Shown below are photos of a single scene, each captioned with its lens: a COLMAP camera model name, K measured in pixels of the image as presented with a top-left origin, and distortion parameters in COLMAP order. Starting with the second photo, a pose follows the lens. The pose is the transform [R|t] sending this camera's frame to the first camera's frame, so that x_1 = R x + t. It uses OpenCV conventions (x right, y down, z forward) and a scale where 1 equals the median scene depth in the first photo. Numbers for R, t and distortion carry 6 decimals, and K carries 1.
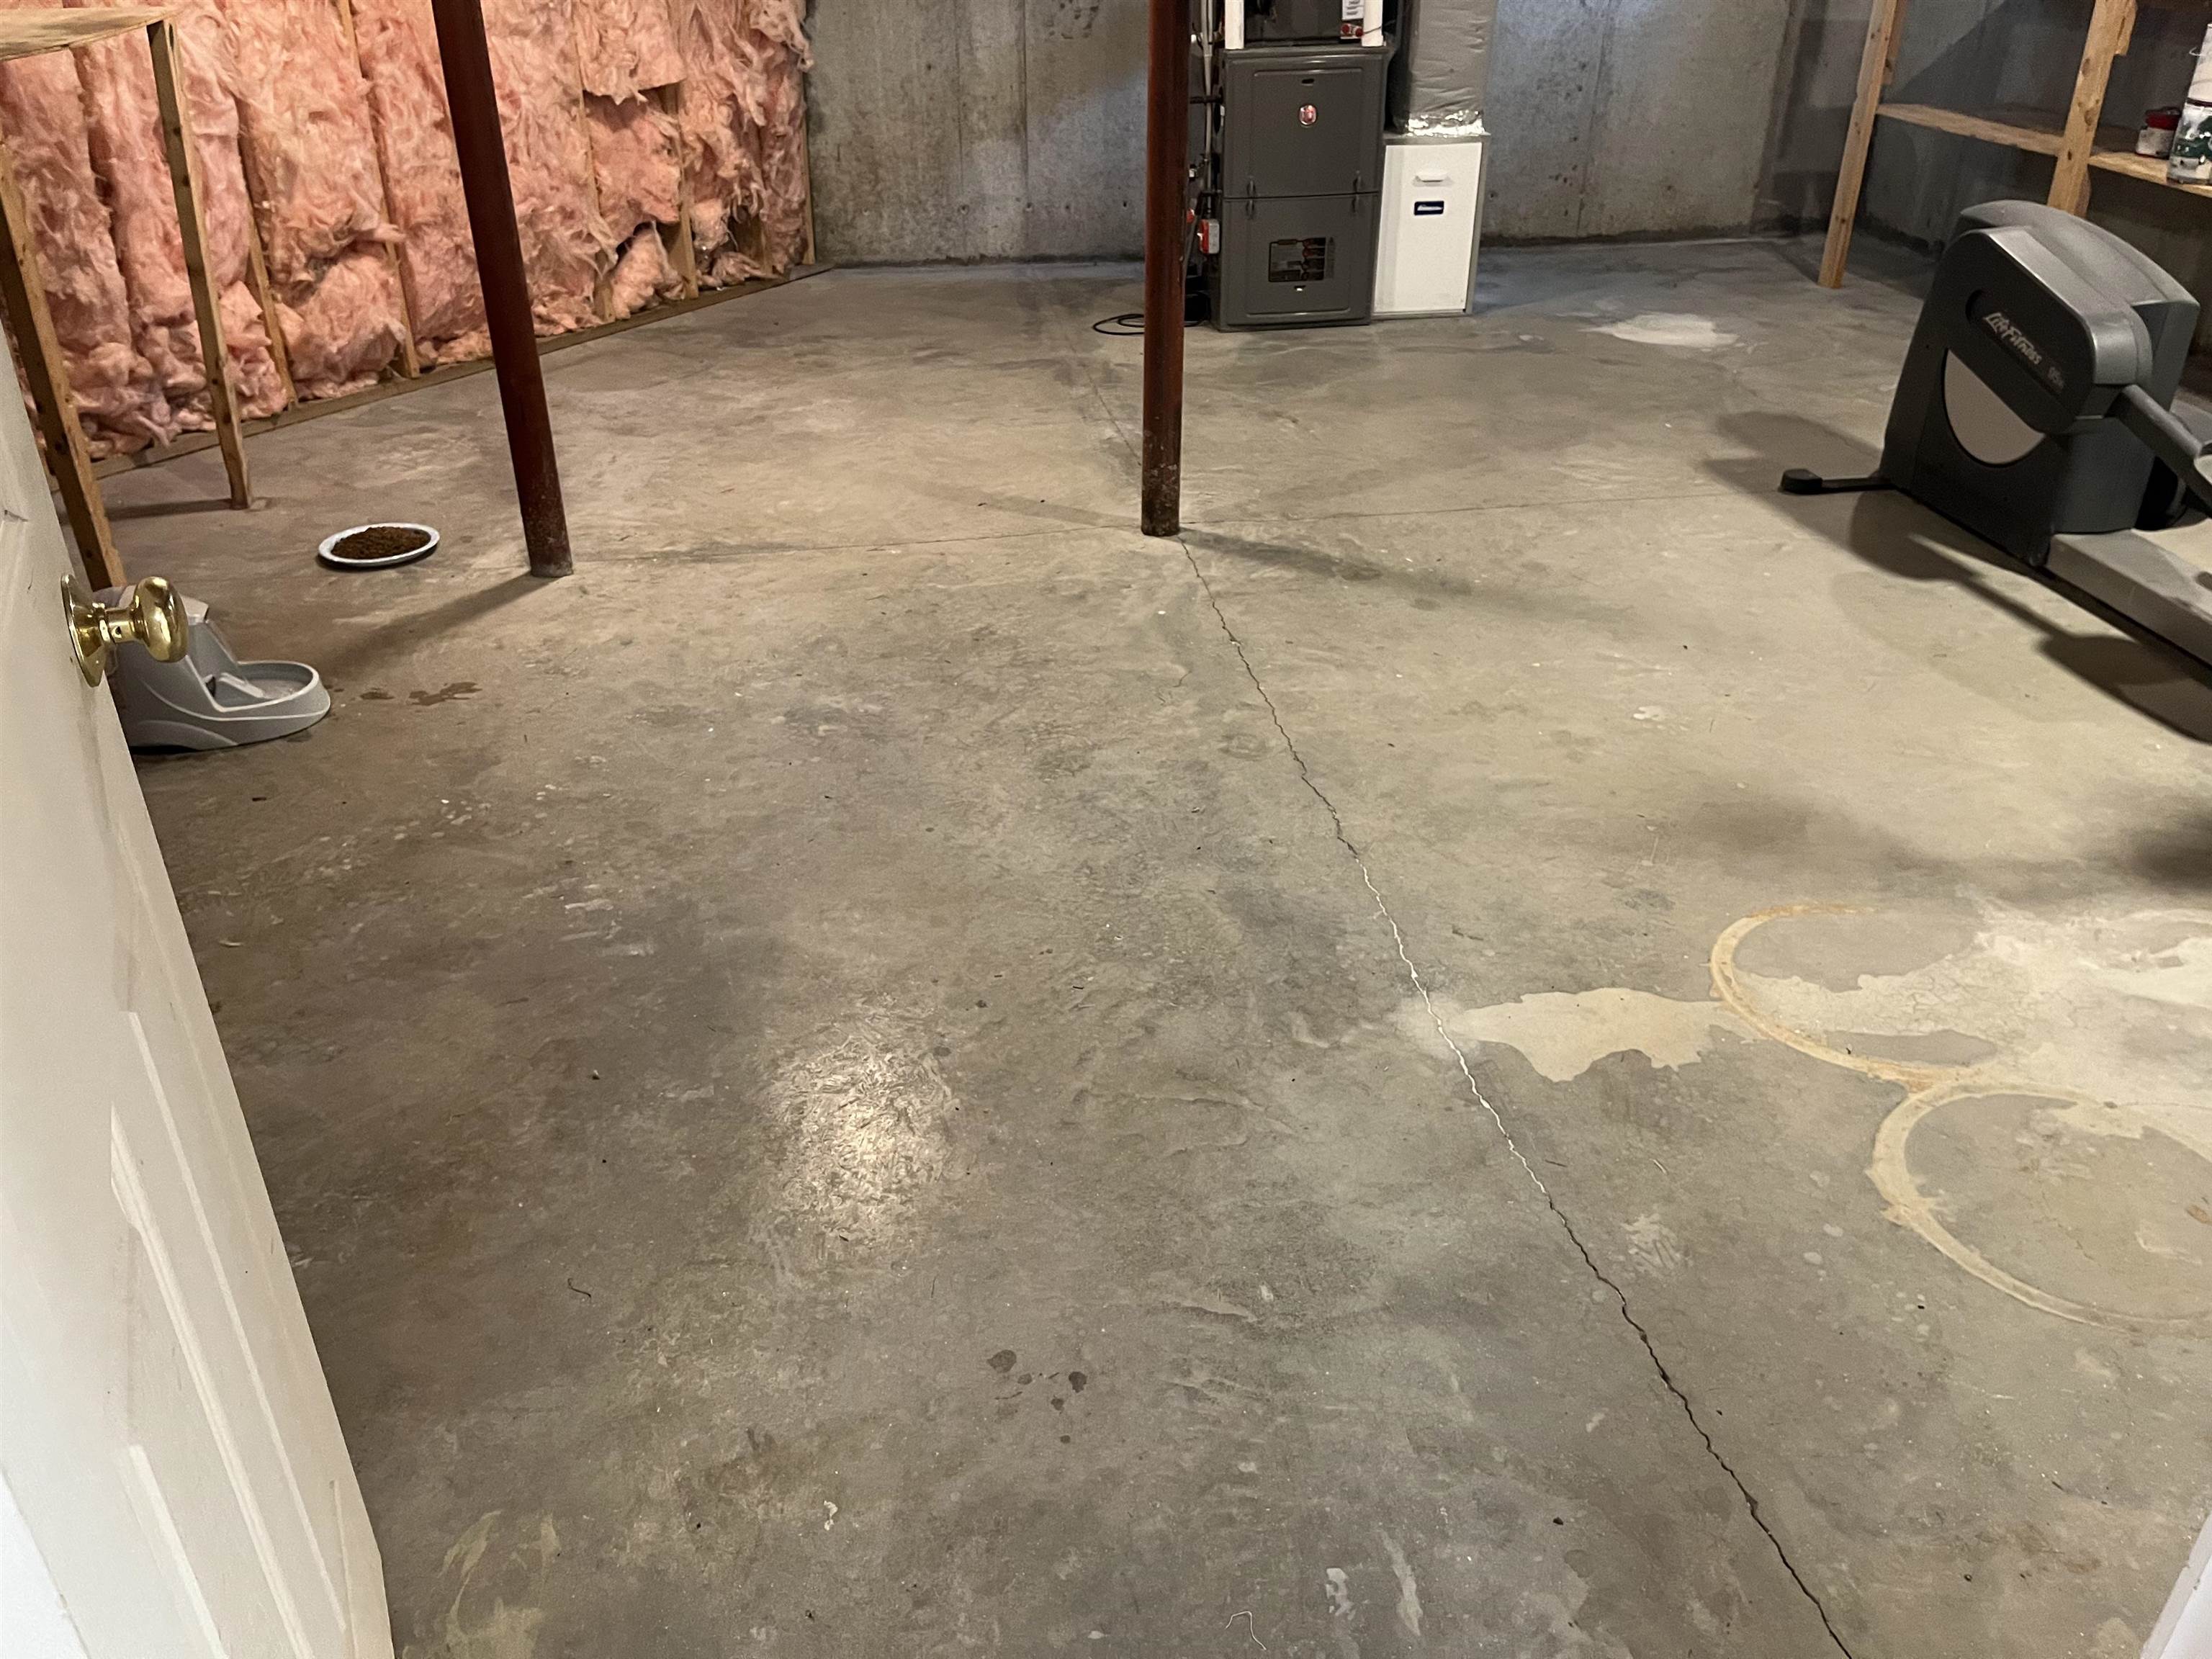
lens RADIAL K [[1687.8, 0, 1106.0], [0, 1687.8, 829.5], [0, 0, 1]] dist [0.049065, -0.078518]
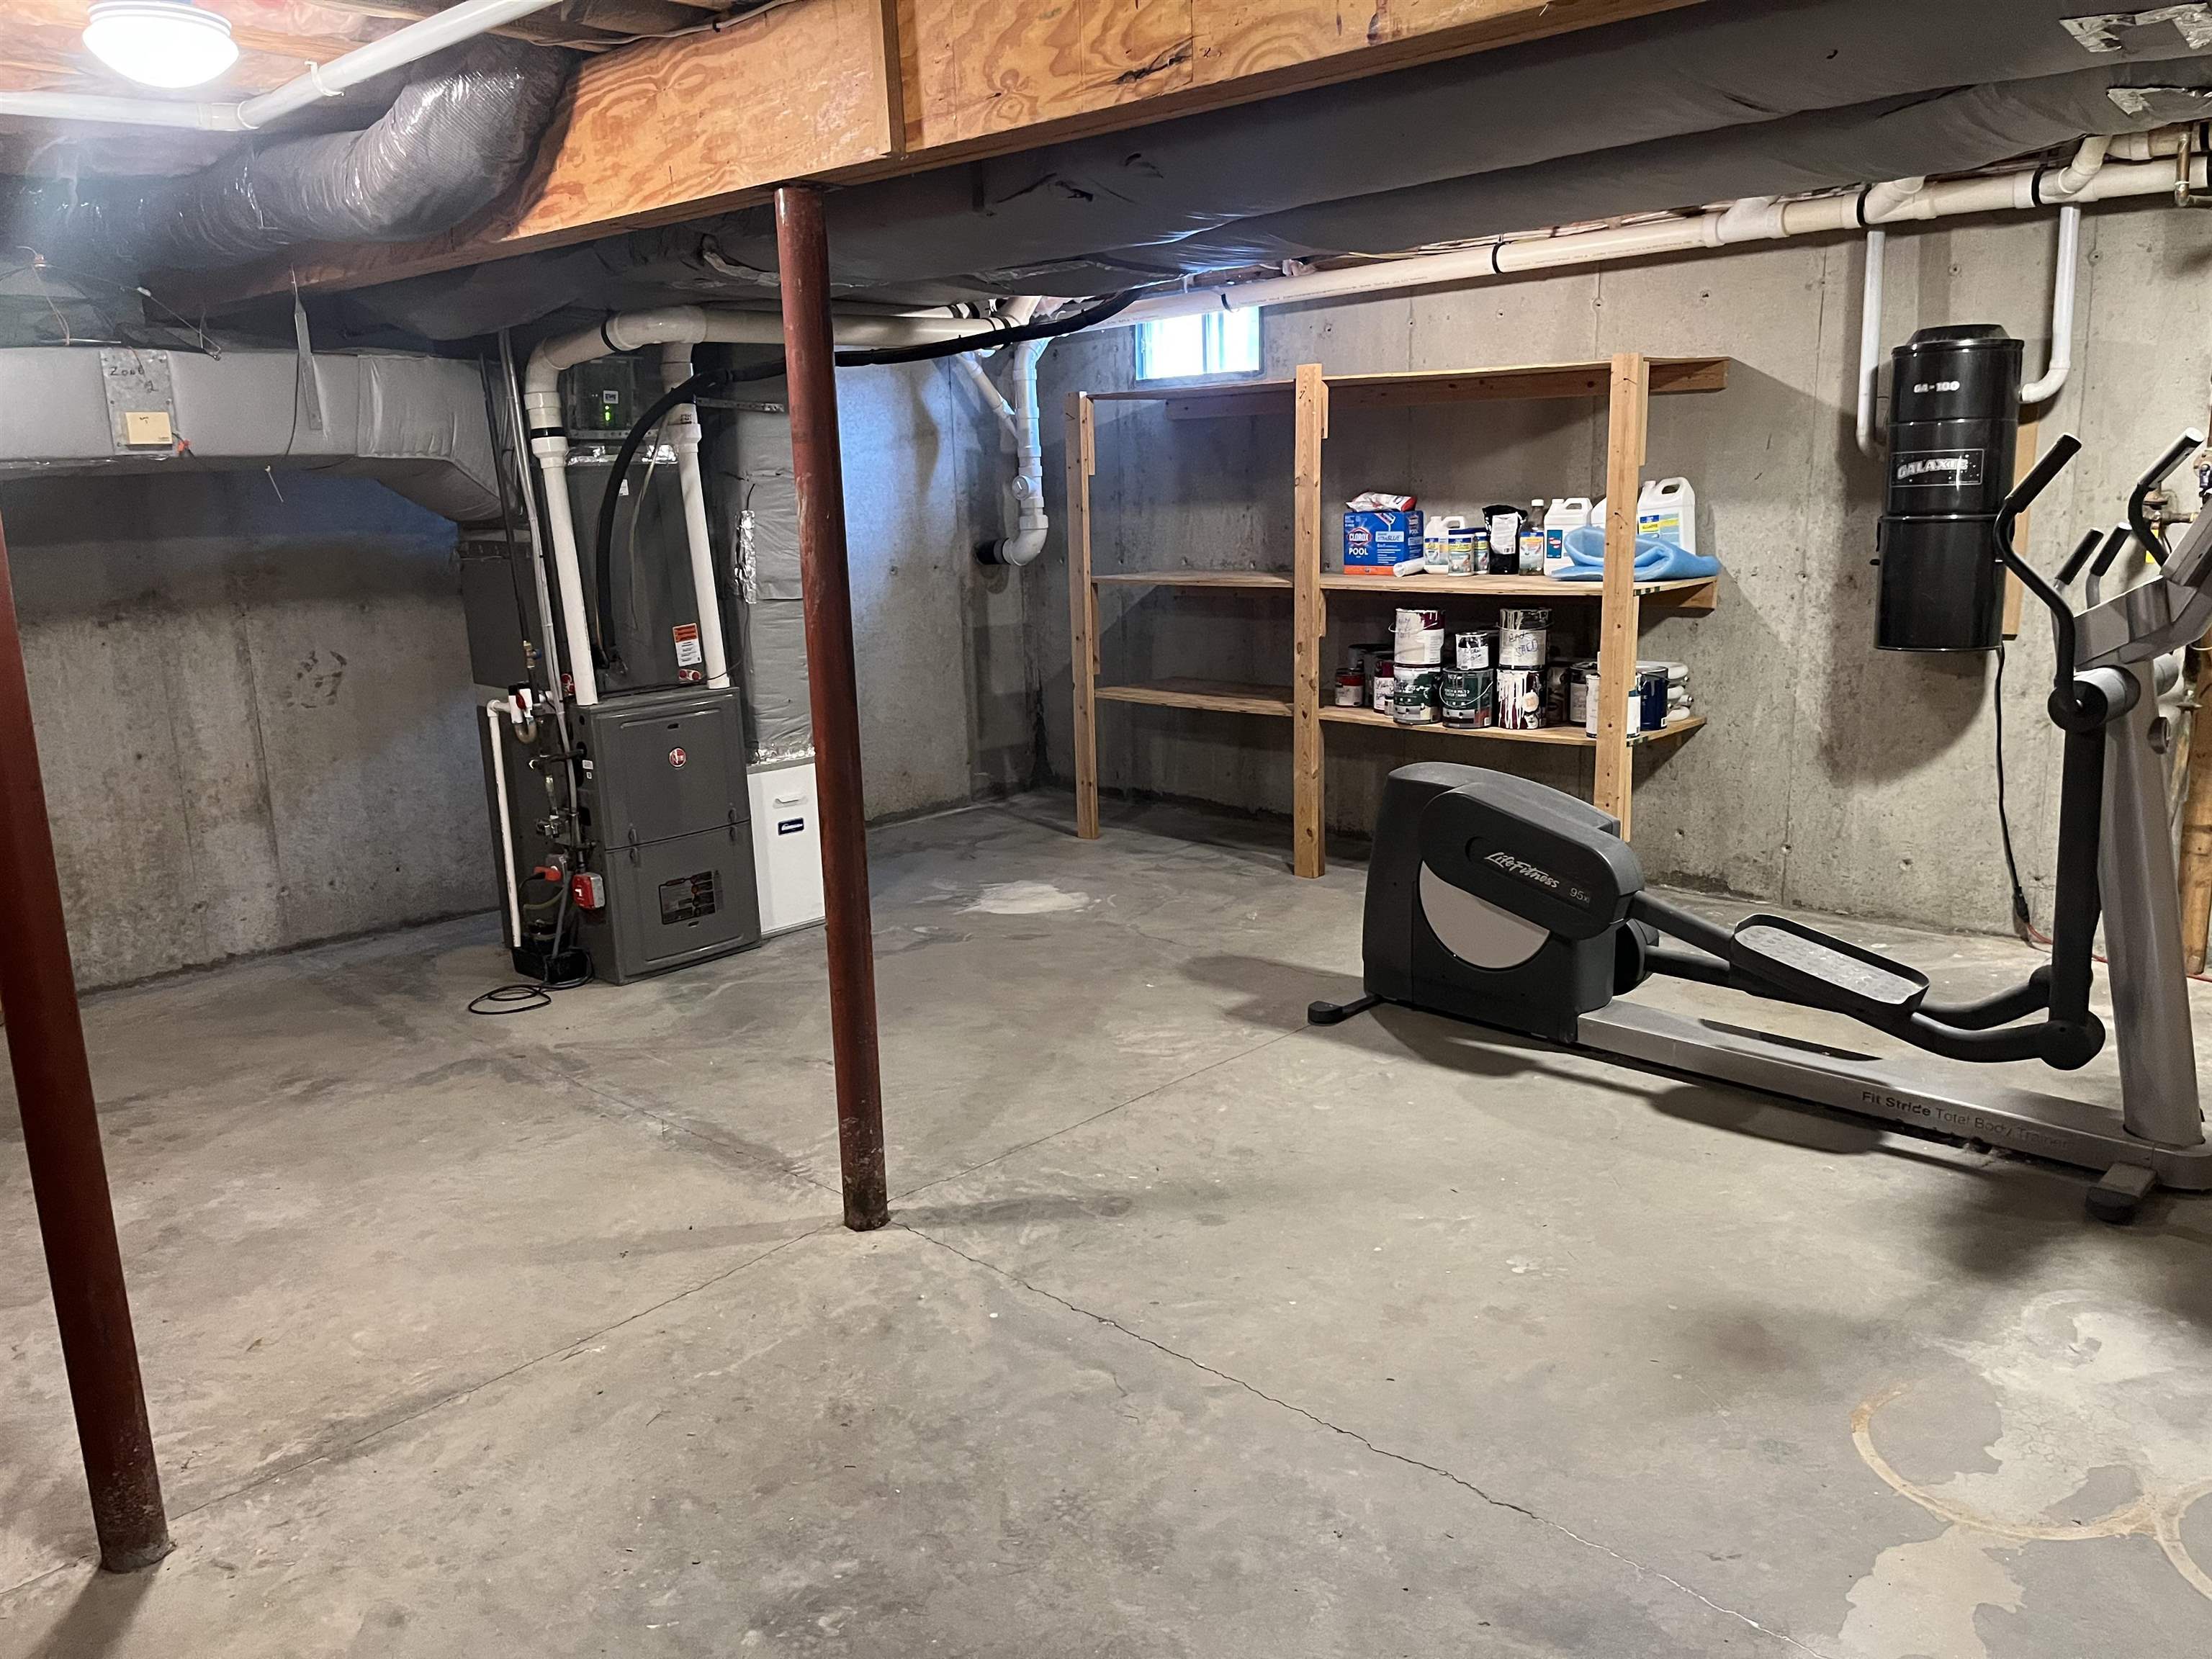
lens RADIAL K [[1680.7, 0, 1106.0], [0, 1680.7, 829.5], [0, 0, 1]] dist [0.088851, -0.121058]
pose [[0.787279, -0.148496, 0.598449, -0.295006], [0.324835, 0.924846, -0.197843, -0.122576], [-0.524094, 0.350155, 0.776349, 0.149651]]
